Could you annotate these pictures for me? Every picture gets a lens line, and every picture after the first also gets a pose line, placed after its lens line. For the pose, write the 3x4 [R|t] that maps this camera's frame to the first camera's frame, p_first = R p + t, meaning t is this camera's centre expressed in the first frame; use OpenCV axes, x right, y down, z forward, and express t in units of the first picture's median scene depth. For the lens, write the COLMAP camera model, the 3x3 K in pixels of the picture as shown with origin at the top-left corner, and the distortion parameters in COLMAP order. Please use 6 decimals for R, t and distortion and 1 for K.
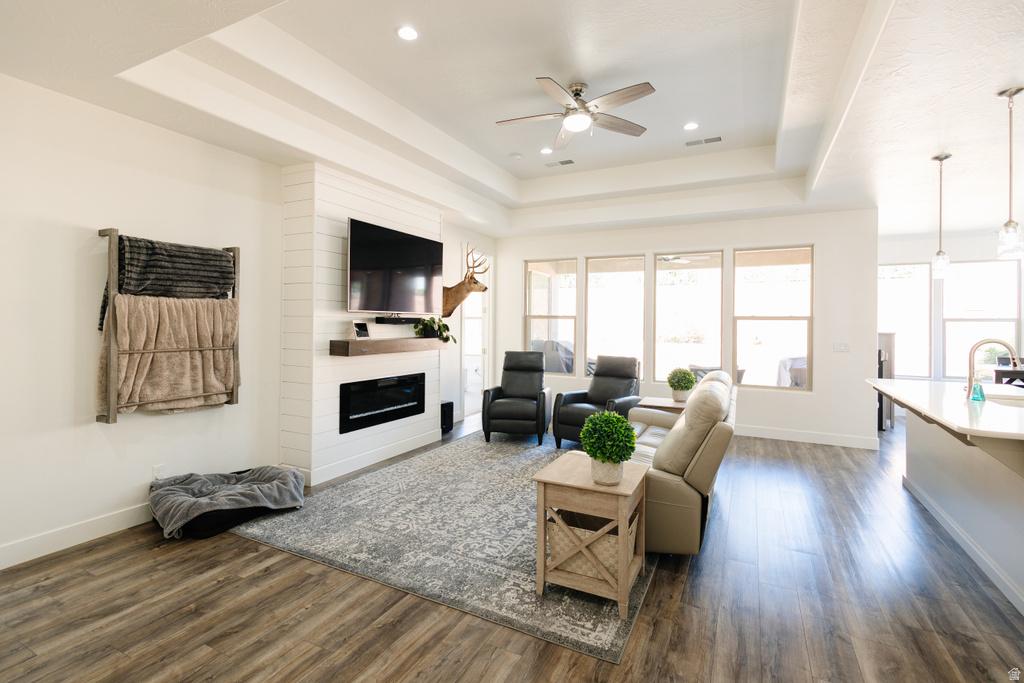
lens RADIAL K [[469.4, 0, 506.7], [0, 469.4, 322.6], [0, 0, 1]] dist [0.011452, -0.002305]
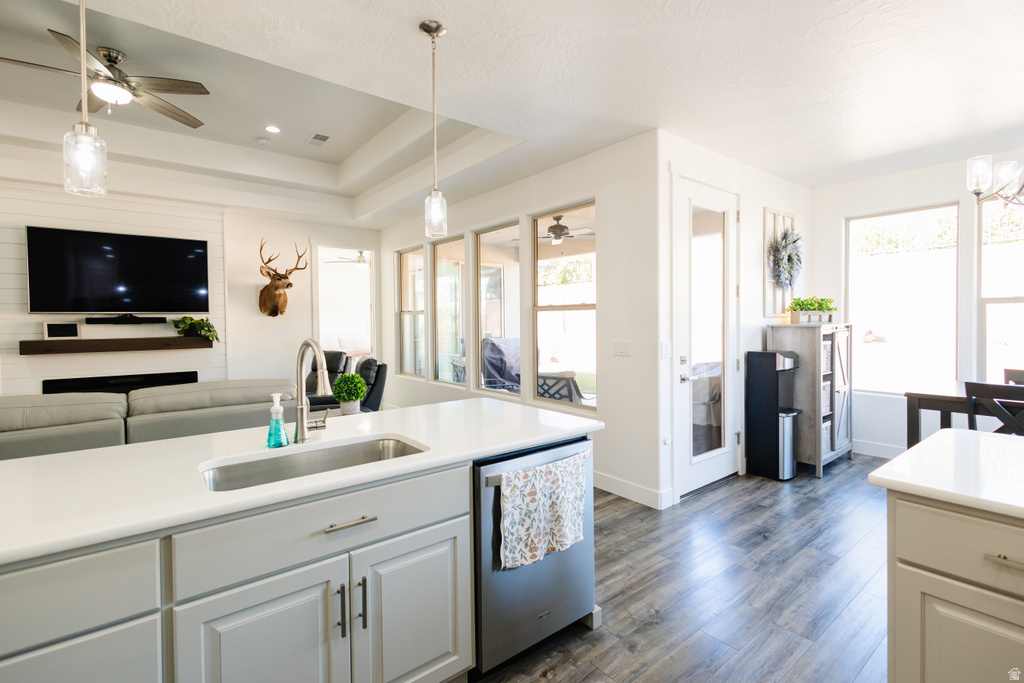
lens RADIAL K [[469.4, 0, 518.0], [0, 469.4, 329.1], [0, 0, 1]] dist [0.011452, -0.002305]
pose [[0.917527, -0.009365, -0.397562, 1.123182], [0.018585, 0.999640, 0.019346, 0.012339], [0.397238, -0.025139, 0.917371, 0.444760]]
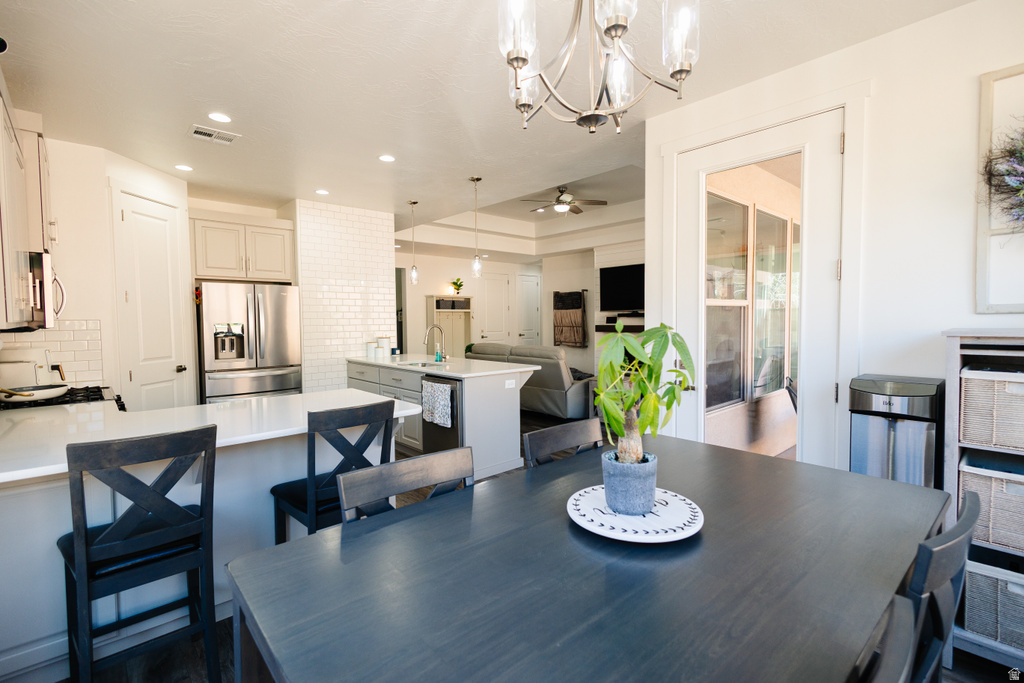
lens RADIAL K [[469.4, 0, 509.2], [0, 469.4, 337.0], [0, 0, 1]] dist [0.011452, -0.002305]
pose [[-0.361516, 0.031584, -0.931831, 1.854054], [0.010405, 0.999500, 0.029841, 0.024804], [0.932308, 0.001092, -0.361664, 1.394234]]
